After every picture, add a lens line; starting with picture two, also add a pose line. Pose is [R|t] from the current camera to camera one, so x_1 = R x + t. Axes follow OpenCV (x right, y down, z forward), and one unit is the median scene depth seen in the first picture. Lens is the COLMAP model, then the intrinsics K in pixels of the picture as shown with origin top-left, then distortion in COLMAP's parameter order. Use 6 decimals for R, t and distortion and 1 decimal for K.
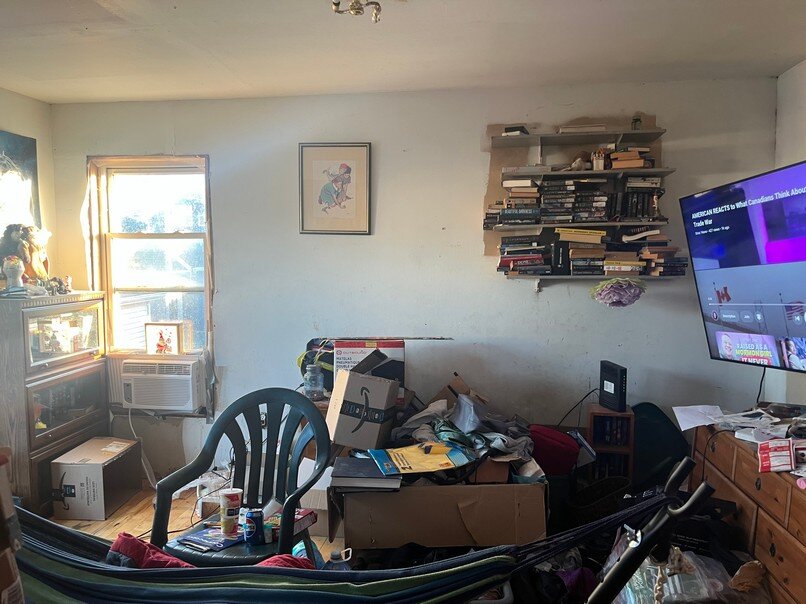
lens RADIAL K [[614.1, 0, 403.0], [0, 614.1, 302.0], [0, 0, 1]] dist [0.008613, -0.004838]
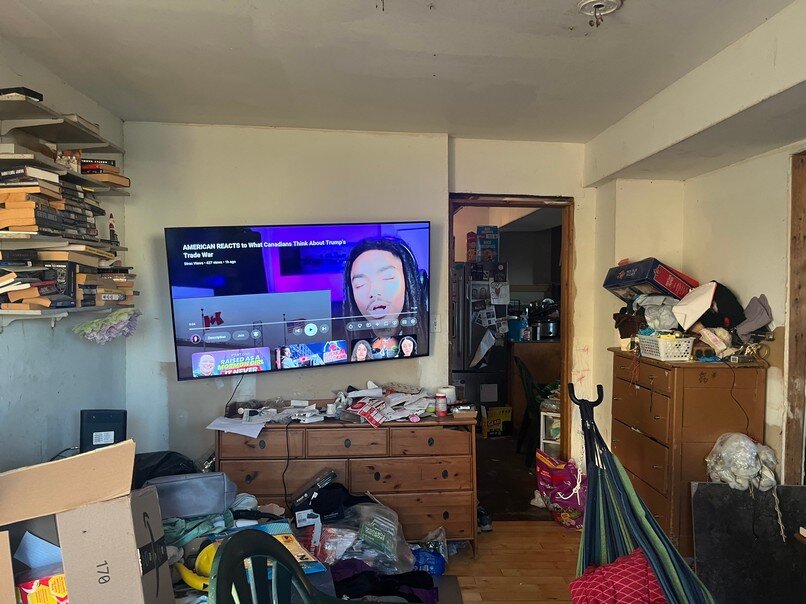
lens RADIAL K [[614.1, 0, 403.0], [0, 614.1, 302.0], [0, 0, 1]] dist [0.008613, -0.004838]
pose [[-0.222450, -0.016474, 0.974805, -0.493603], [0.057028, 0.997925, 0.029879, -0.042577], [-0.973275, 0.062238, -0.221049, 0.667359]]
